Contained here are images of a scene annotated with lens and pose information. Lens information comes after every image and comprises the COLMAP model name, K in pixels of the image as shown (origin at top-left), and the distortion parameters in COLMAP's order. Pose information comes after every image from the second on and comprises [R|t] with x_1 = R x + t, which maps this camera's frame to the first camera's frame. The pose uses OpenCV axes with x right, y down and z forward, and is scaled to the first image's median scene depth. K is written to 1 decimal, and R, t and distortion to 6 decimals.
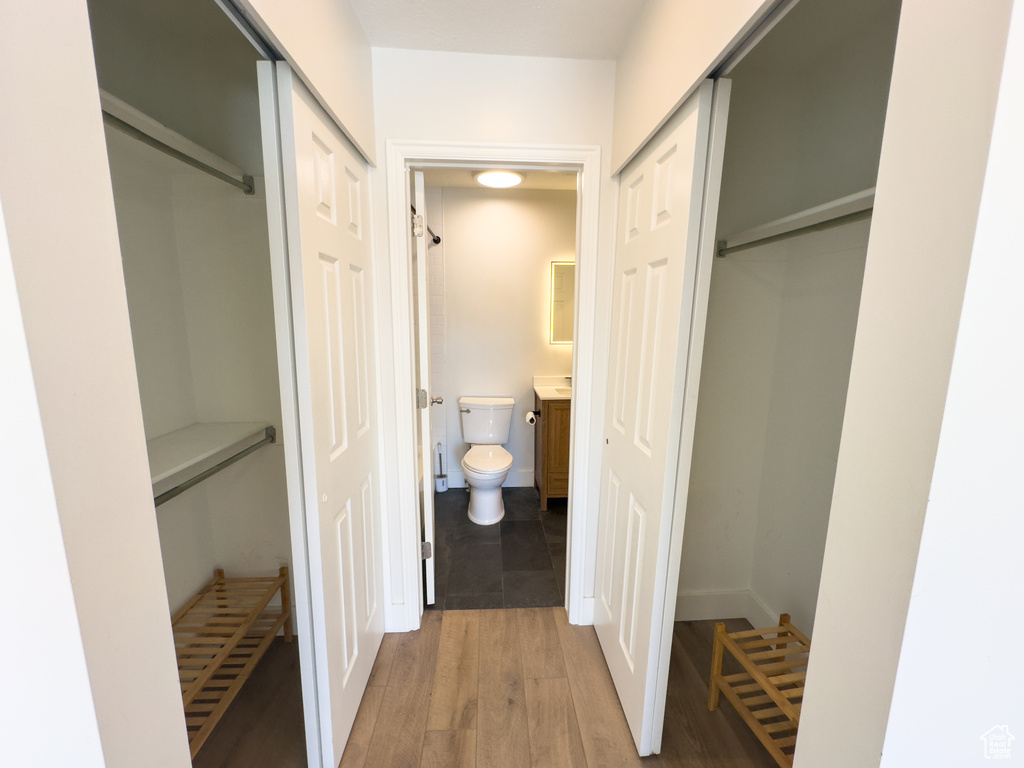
lens RADIAL K [[408.8, 0, 512.6], [0, 408.8, 383.9], [0, 0, 1]] dist [-0.004762, 0.000633]
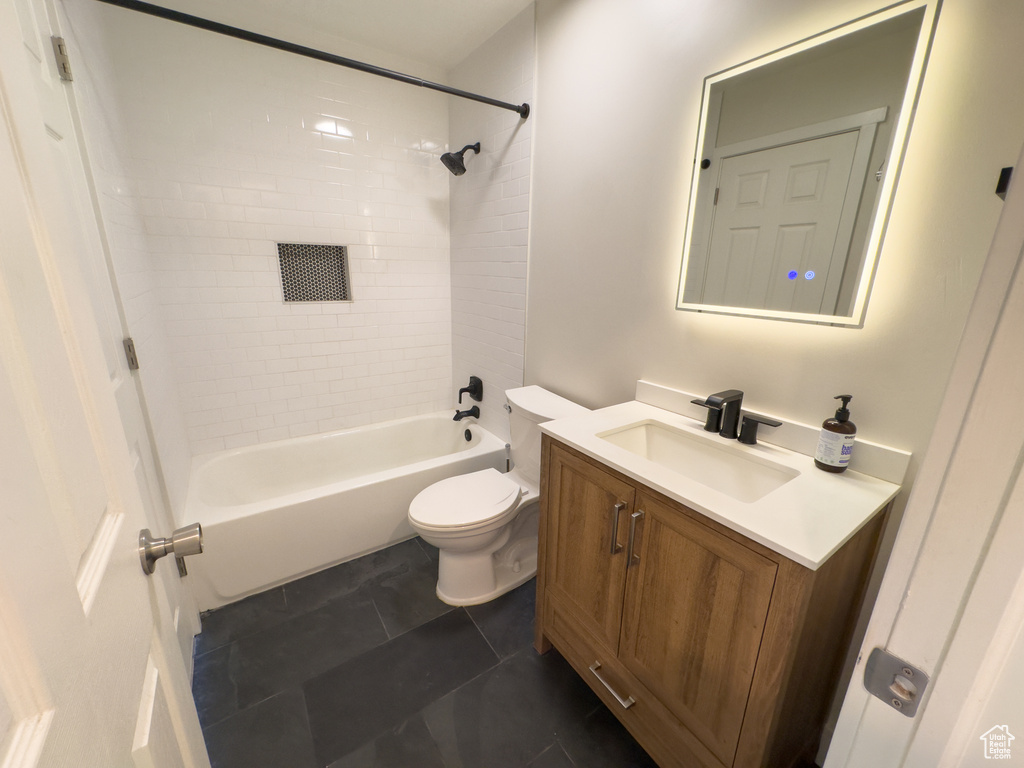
lens RADIAL K [[408.8, 0, 512.6], [0, 408.8, 383.9], [0, 0, 1]] dist [-0.004762, 0.000633]
pose [[0.513579, 0.238331, -0.824278, 0.399445], [-0.151886, 0.970731, 0.186041, -0.085565], [0.844492, 0.029650, 0.534747, 0.731704]]
